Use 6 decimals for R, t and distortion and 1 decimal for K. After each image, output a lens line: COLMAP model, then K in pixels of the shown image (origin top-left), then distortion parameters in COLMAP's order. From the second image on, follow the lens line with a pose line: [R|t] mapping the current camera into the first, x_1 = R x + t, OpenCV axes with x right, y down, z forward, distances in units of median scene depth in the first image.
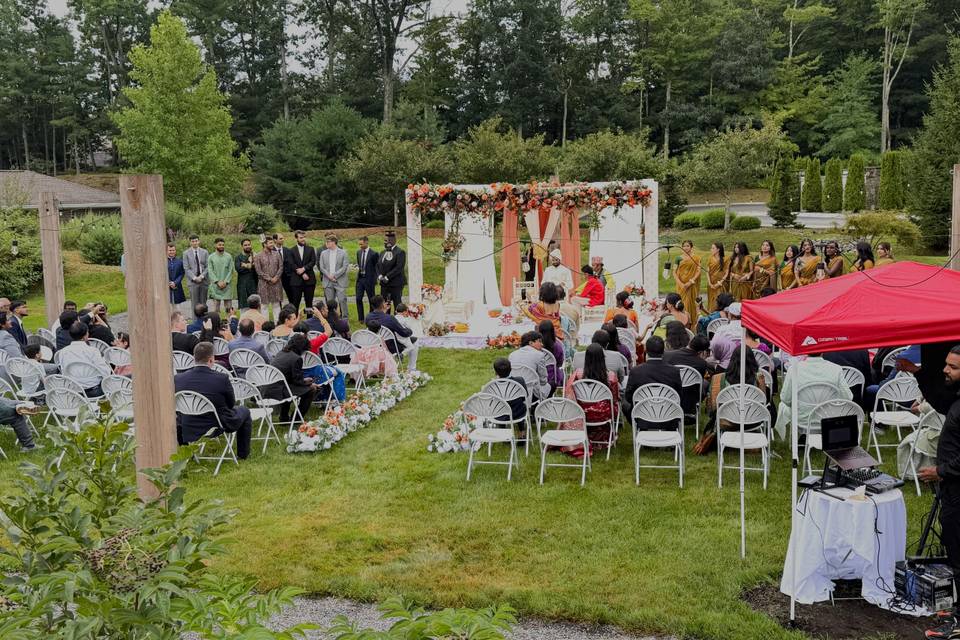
lens RADIAL K [[1122.4, 0, 485.3], [0, 1122.4, 325.3], [0, 0, 1]] dist [0.191662, -0.389298]
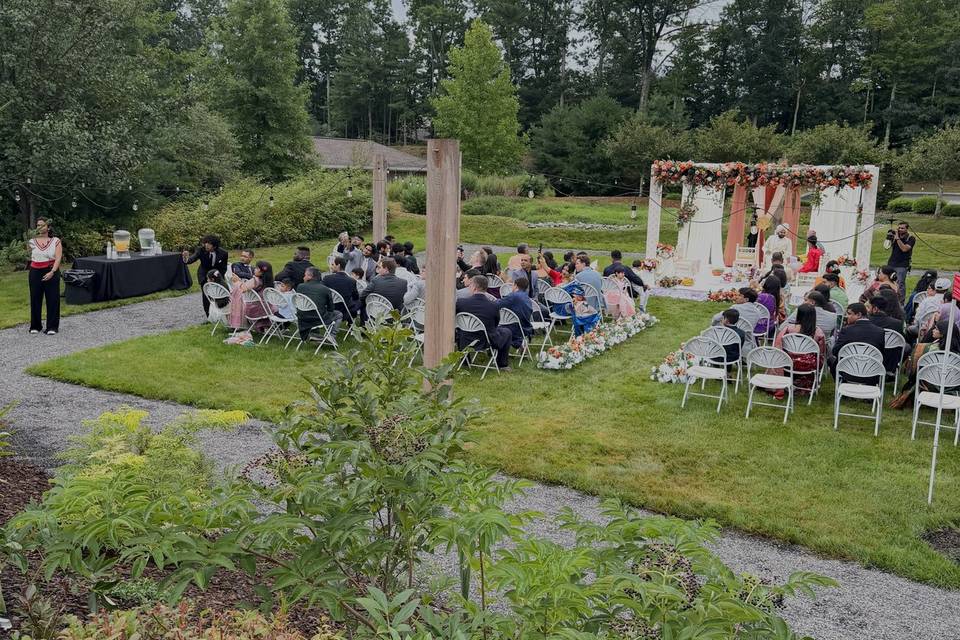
lens RADIAL K [[883.9, 0, 480.3], [0, 883.9, 325.7], [0, 0, 1]] dist [0.185679, -0.384120]
pose [[0.966122, 0.093244, -0.240651, -0.001197], [-0.079192, 0.994576, 0.067439, 0.001576], [0.245634, -0.046096, 0.968266, 0.012254]]
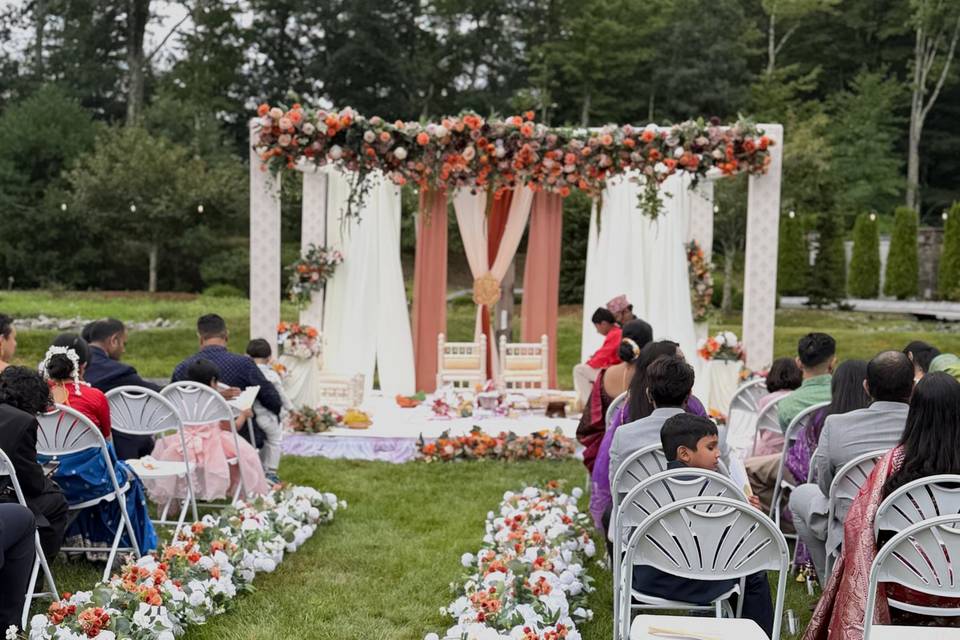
lens RADIAL K [[1689.1, 0, 478.8], [0, 1689.1, 448.6], [0, 0, 1]] dist [0.139640, -0.072827]
pose [[0.991250, 0.030379, 0.128452, -0.052248], [-0.027550, 0.999338, -0.023746, 0.025646], [-0.129089, 0.019999, 0.991431, 0.236153]]
